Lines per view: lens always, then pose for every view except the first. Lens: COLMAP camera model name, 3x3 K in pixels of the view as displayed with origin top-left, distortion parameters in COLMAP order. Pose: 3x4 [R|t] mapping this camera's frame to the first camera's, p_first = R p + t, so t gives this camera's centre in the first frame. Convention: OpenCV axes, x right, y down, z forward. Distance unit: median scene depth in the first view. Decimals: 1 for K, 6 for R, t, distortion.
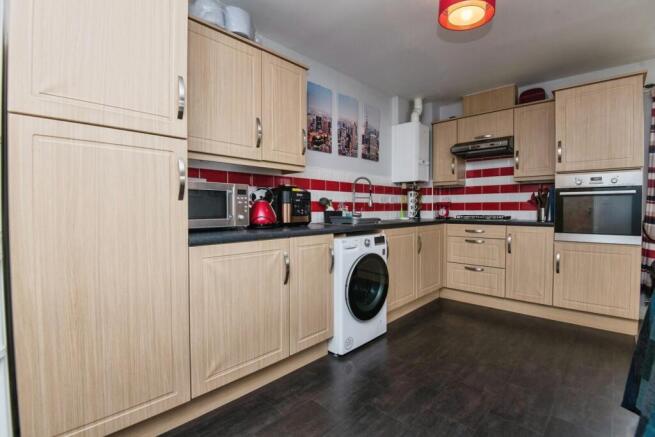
lens RADIAL K [[300.6, 0, 327.2], [0, 300.6, 224.9], [0, 0, 1]] dist [-0.023351, -0.002148]
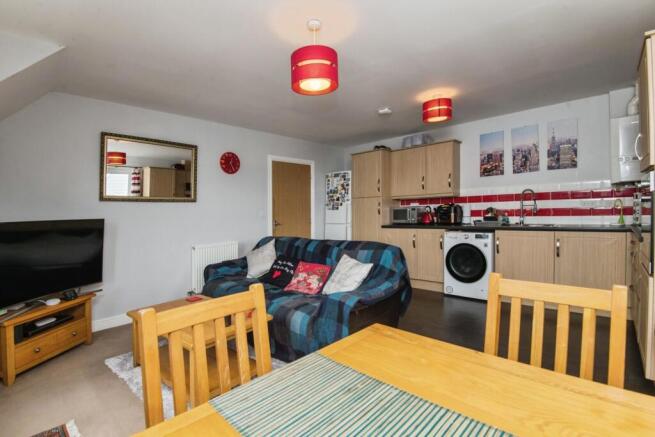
lens RADIAL K [[300.6, 0, 327.7], [0, 300.6, 216.5], [0, 0, 1]] dist [-0.023351, -0.002148]
pose [[0.036388, 0.002157, -0.999335, 1.383346], [-0.035856, 0.999357, 0.000851, -0.016219], [0.998694, 0.035802, 0.036442, 0.136659]]
